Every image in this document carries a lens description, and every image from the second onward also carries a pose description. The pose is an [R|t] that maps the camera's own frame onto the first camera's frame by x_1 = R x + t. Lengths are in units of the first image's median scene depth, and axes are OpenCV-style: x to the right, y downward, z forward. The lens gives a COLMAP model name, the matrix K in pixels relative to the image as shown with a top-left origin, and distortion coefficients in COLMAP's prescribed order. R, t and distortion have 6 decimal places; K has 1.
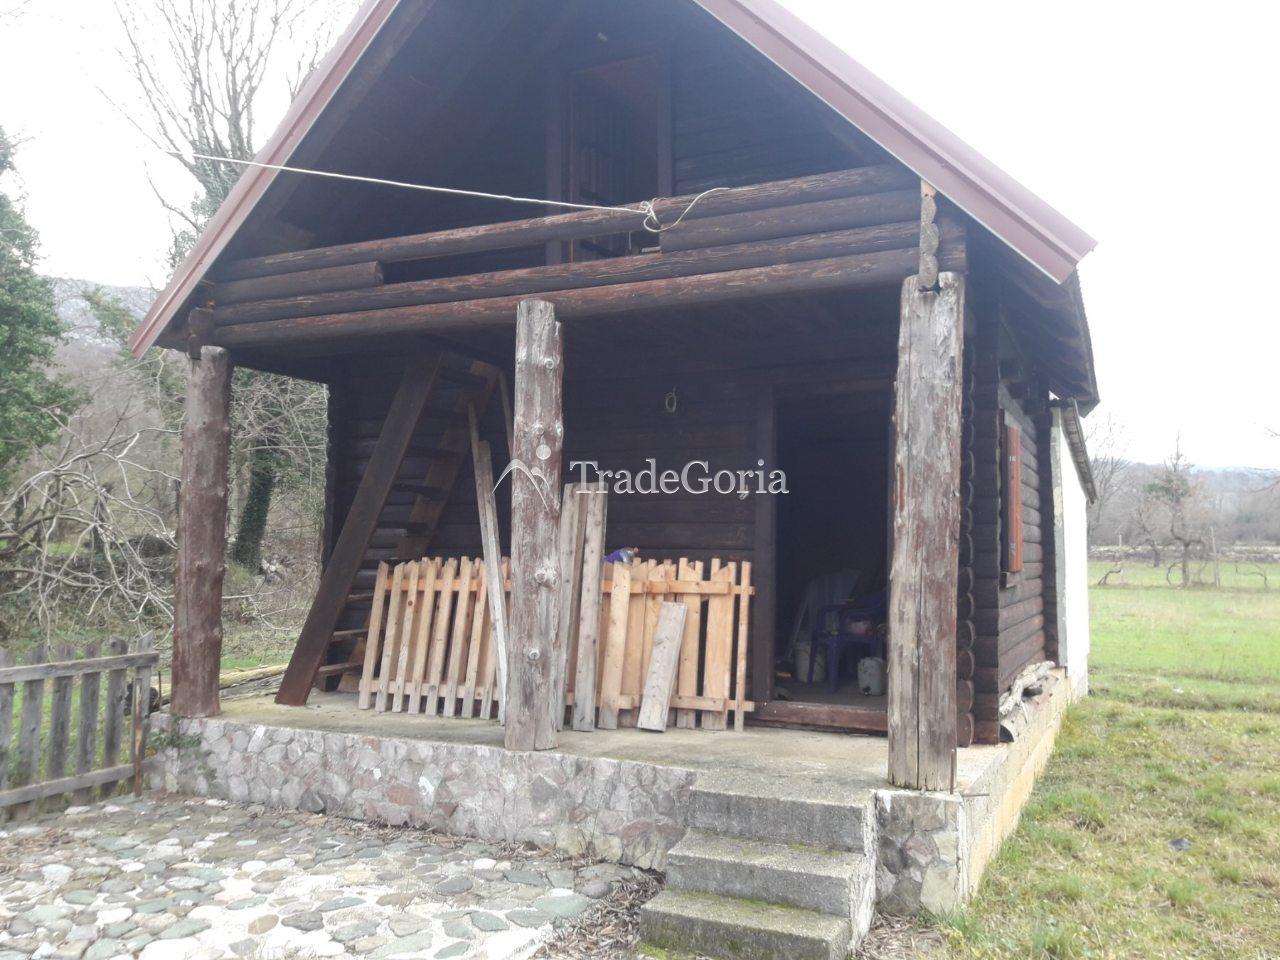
lens RADIAL K [[1044.2, 0, 640.0], [0, 1044.2, 480.0], [0, 0, 1]] dist [0.151213, -0.381220]
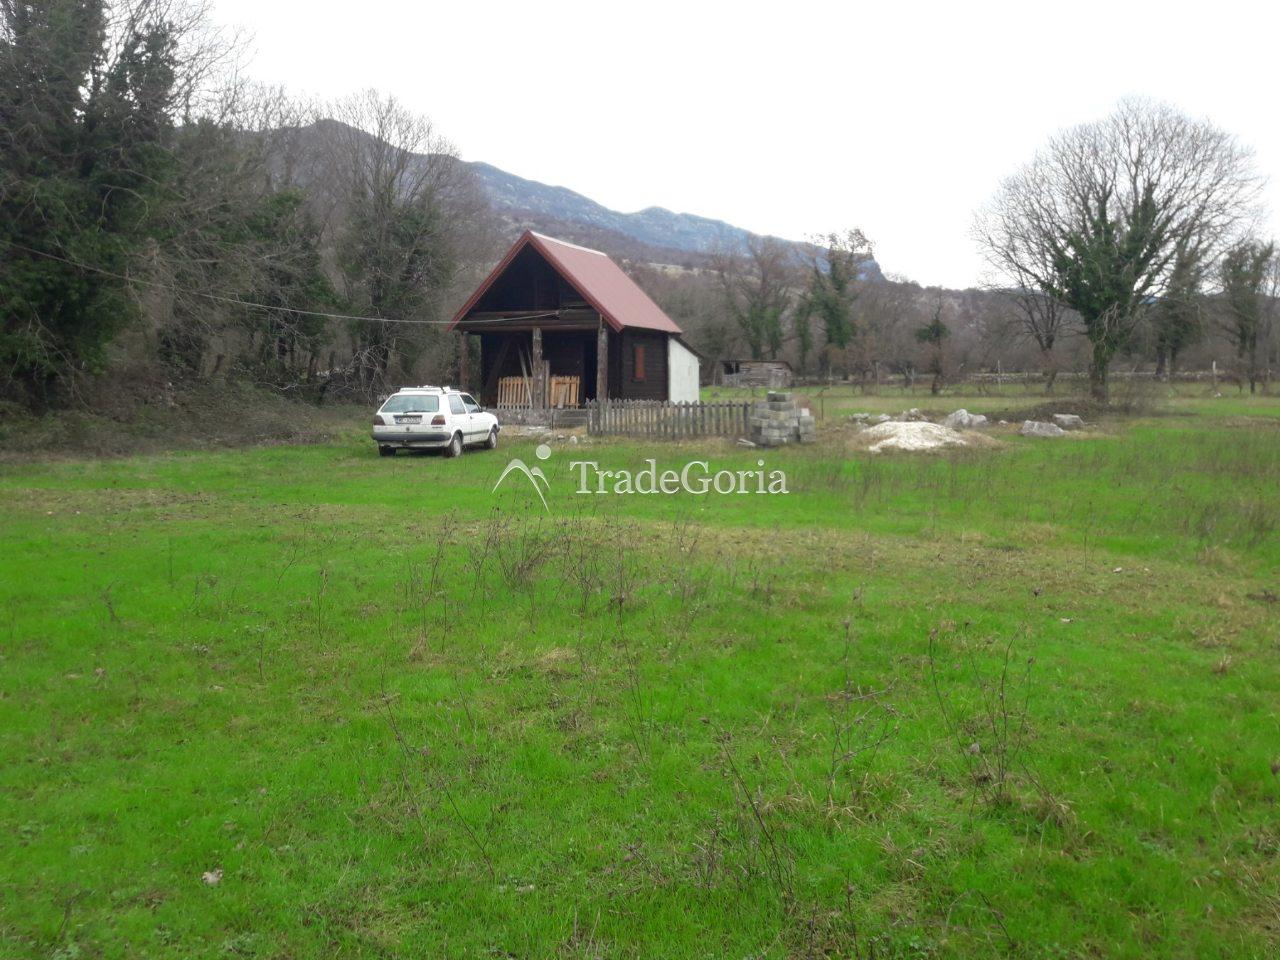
lens RADIAL K [[1039.5, 0, 645.4], [0, 1039.5, 485.9], [0, 0, 1]] dist [0.201720, -0.239082]
pose [[0.996929, -0.014861, 0.076882, 0.032679], [0.002603, 0.987573, 0.157141, -0.212642], [-0.078262, -0.156458, 0.984579, -4.525753]]
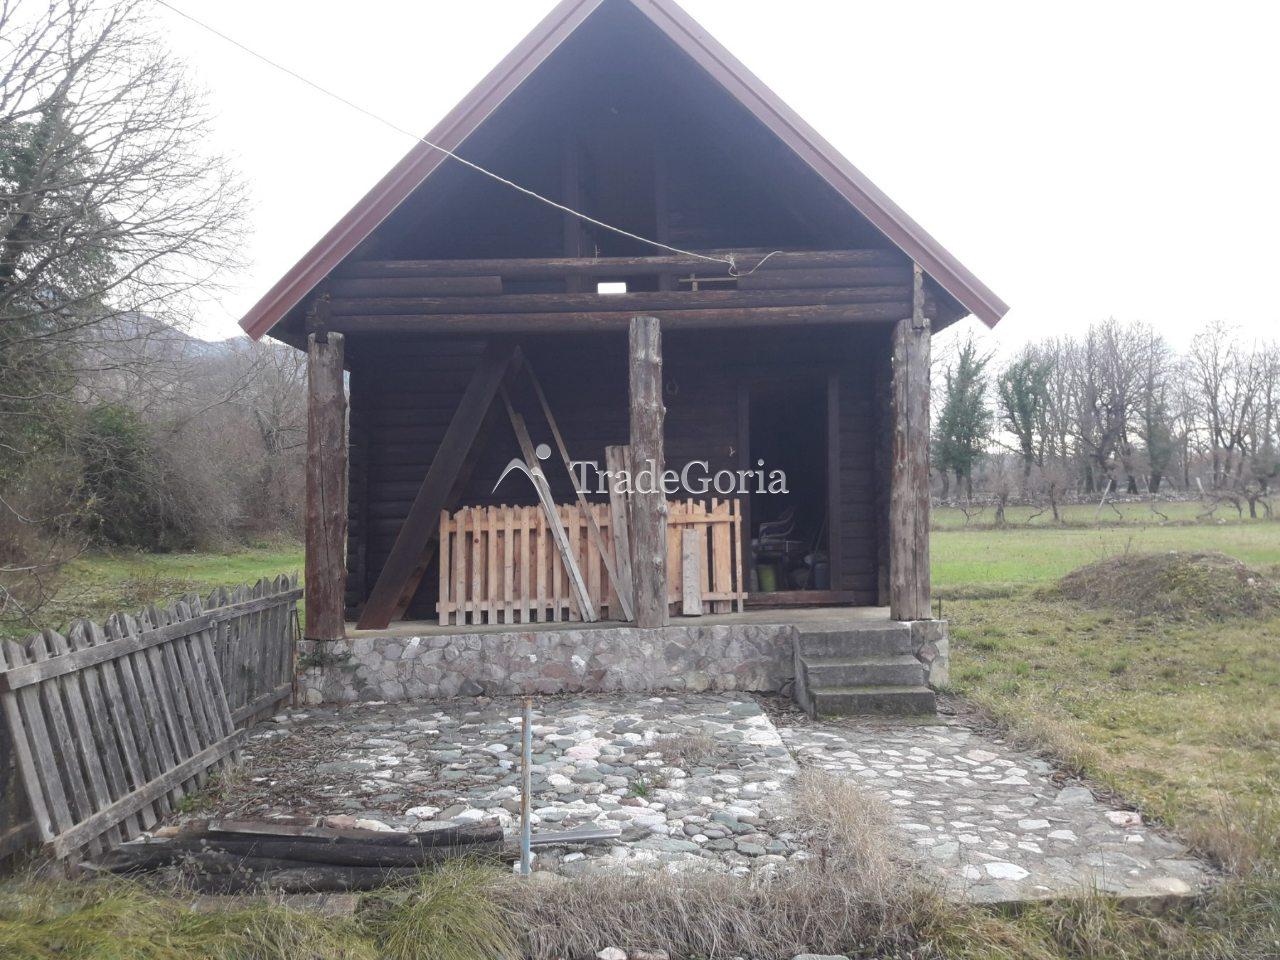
lens RADIAL K [[1039.5, 0, 645.4], [0, 1039.5, 485.9], [0, 0, 1]] dist [0.201720, -0.239082]
pose [[0.895093, -0.019557, 0.445450, -0.741236], [0.005604, 0.999452, 0.032618, 0.012138], [-0.445844, -0.026700, 0.894713, -0.276463]]
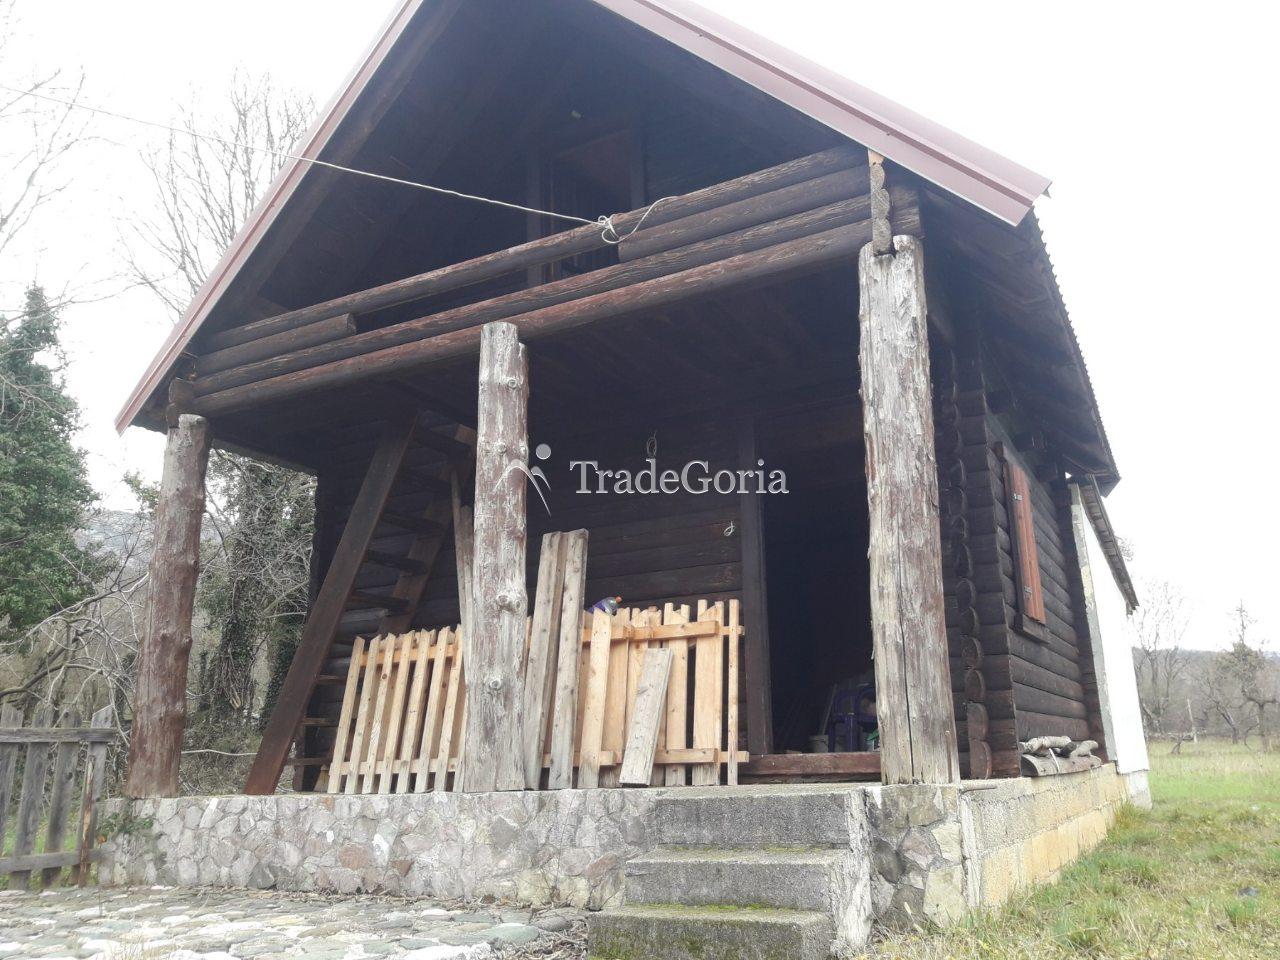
lens RADIAL K [[1038.4, 0, 648.5], [0, 1038.4, 486.4], [0, 0, 1]] dist [0.122813, -0.298539]
pose [[0.998314, -0.042391, -0.039654, 0.073700], [0.033691, 0.979451, -0.198848, 0.178435], [0.047268, 0.197177, 0.979228, 0.078379]]
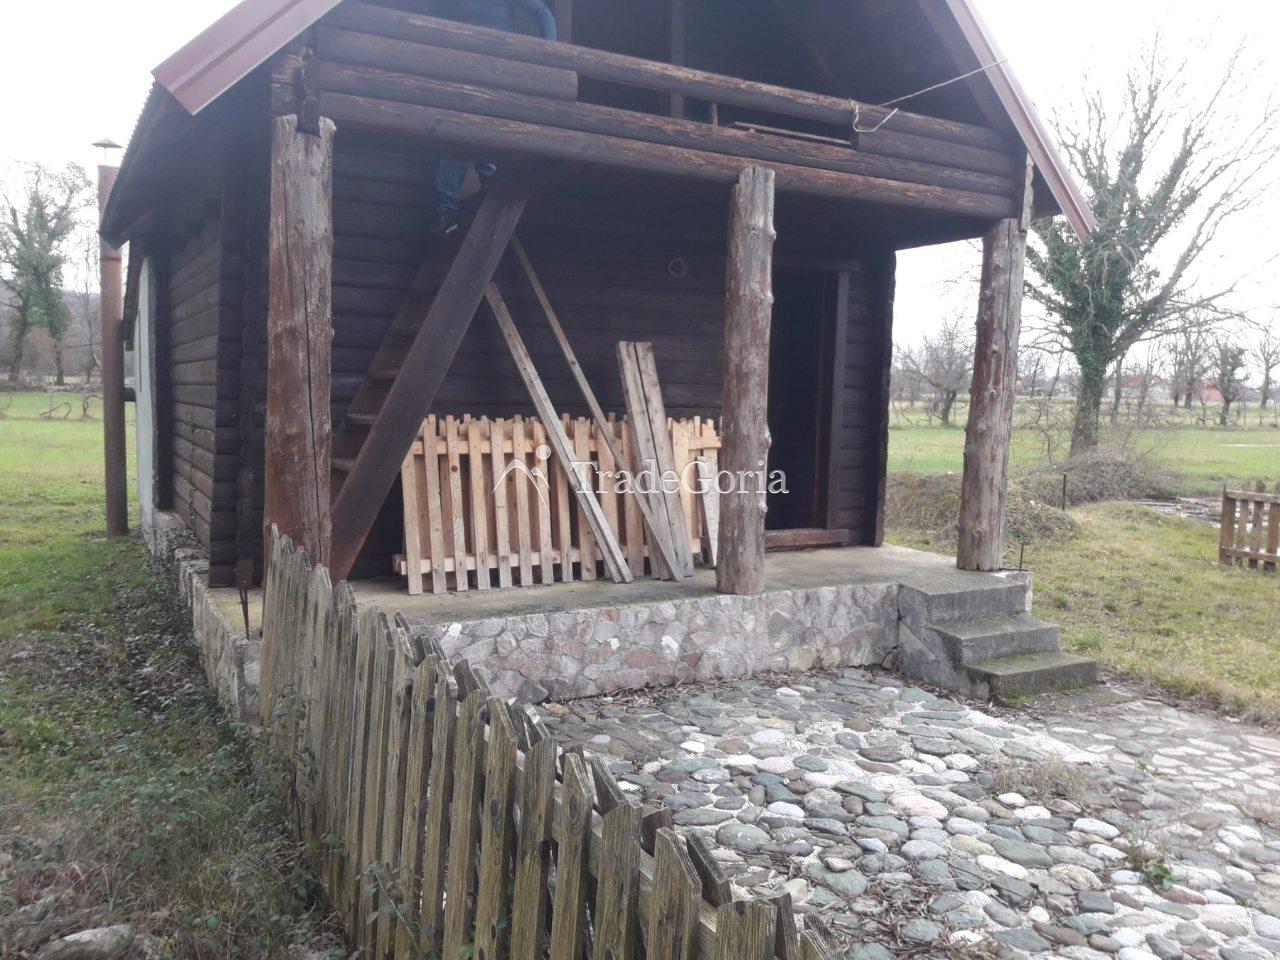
lens RADIAL K [[1027.1, 0, 640.0], [0, 1027.1, 480.0], [0, 0, 1]] dist [0.203550, -0.499720]
pose [[0.576528, -0.058755, 0.814962, -1.024865], [-0.066423, 0.990740, 0.118417, 0.018101], [-0.814373, -0.122403, 0.567286, 0.484168]]
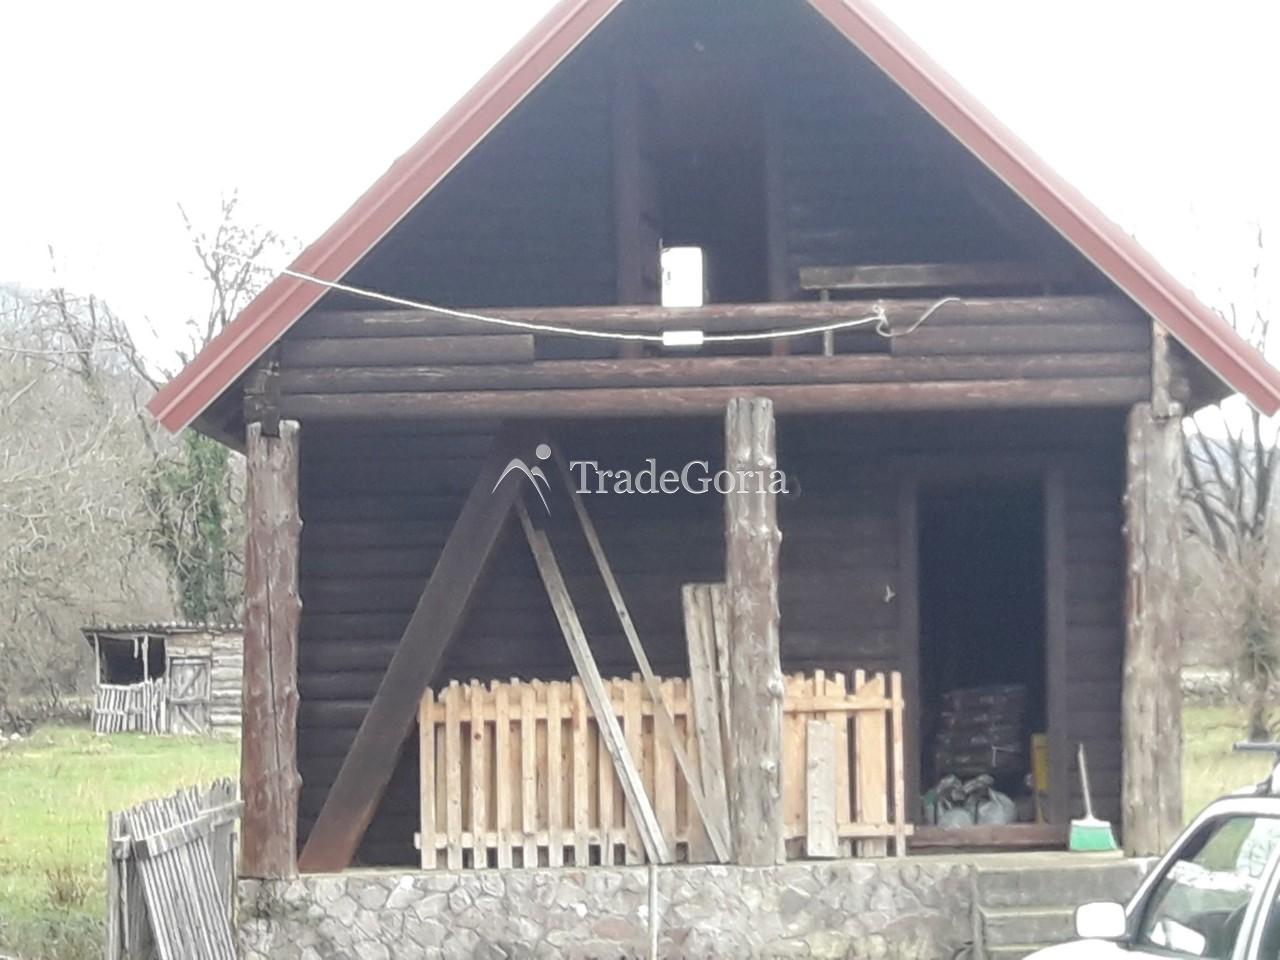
lens RADIAL K [[3634.0, 0, 673.4], [0, 3634.0, 483.8], [0, 0, 1]] dist [0.230924, 0.646149]
pose [[0.897756, 0.001820, 0.440489, -1.614834], [0.000014, 0.999991, -0.004161, -0.079019], [-0.440493, 0.003741, 0.897748, -1.918616]]
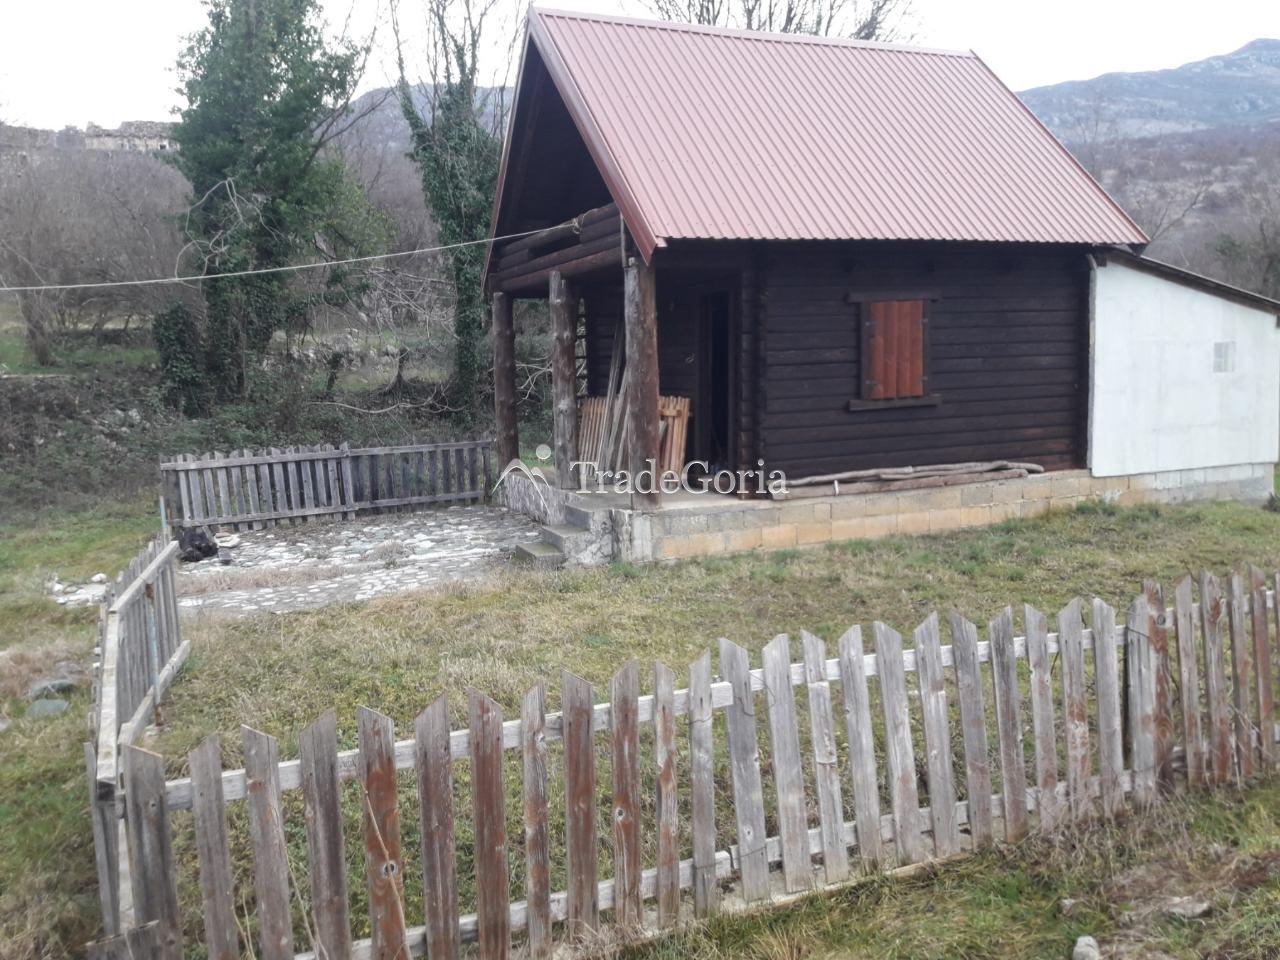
lens RADIAL K [[1086.3, 0, 640.0], [0, 1086.3, 480.0], [0, 0, 1]] dist [0.083547, -0.179996]
pose [[0.745951, 0.047580, -0.664299, 1.436524], [0.070893, 0.986105, 0.150236, -0.076171], [0.662217, -0.159163, 0.732213, -0.489513]]
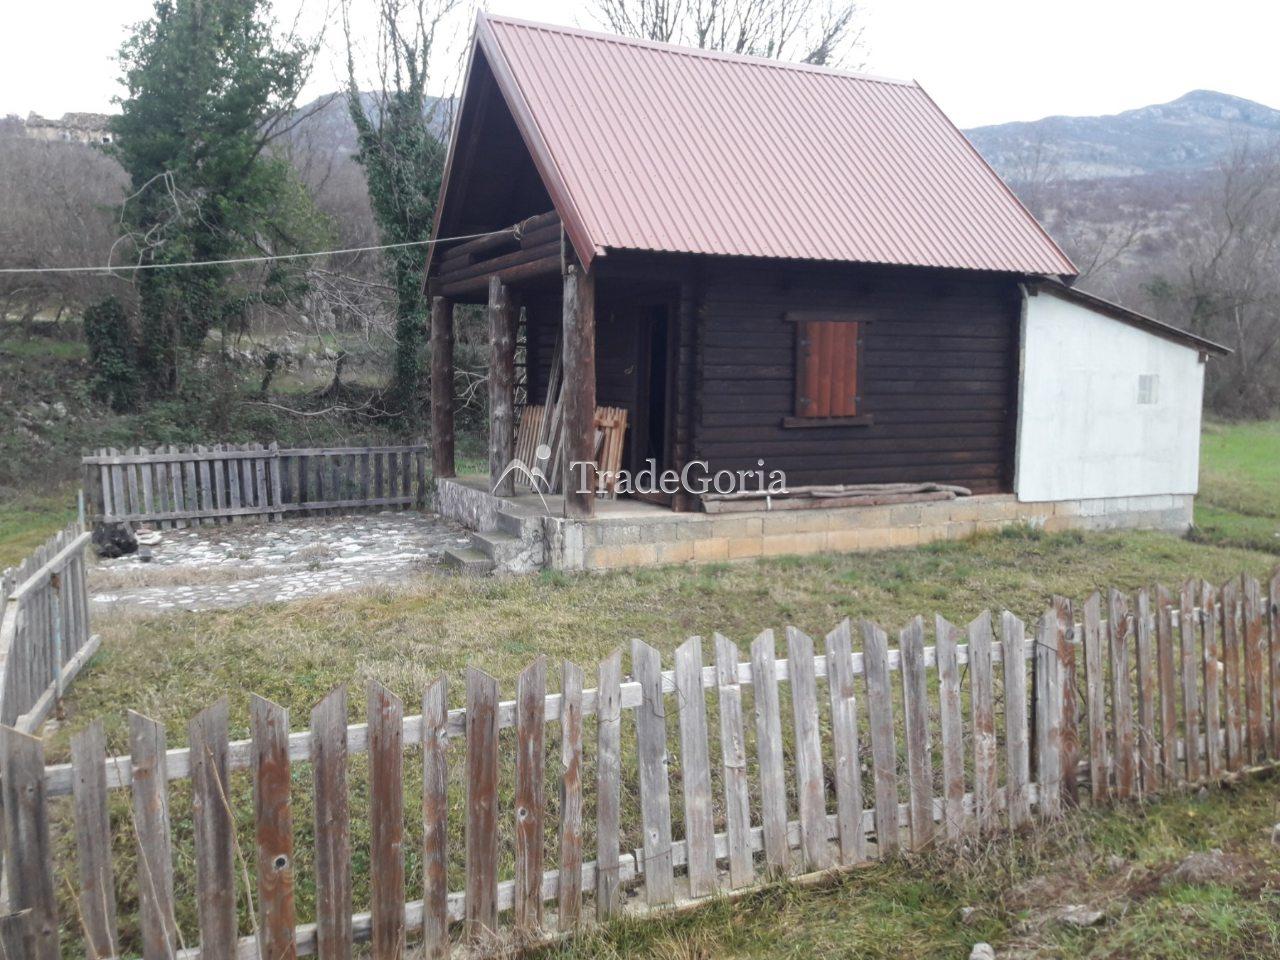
lens RADIAL K [[1086.3, 0, 640.0], [0, 1086.3, 480.0], [0, 0, 1]] dist [0.083547, -0.179996]
pose [[0.777669, 0.062709, -0.625538, 1.448415], [0.030501, 0.990077, 0.137172, -0.062013], [0.627933, -0.125754, 0.768040, -0.477079]]
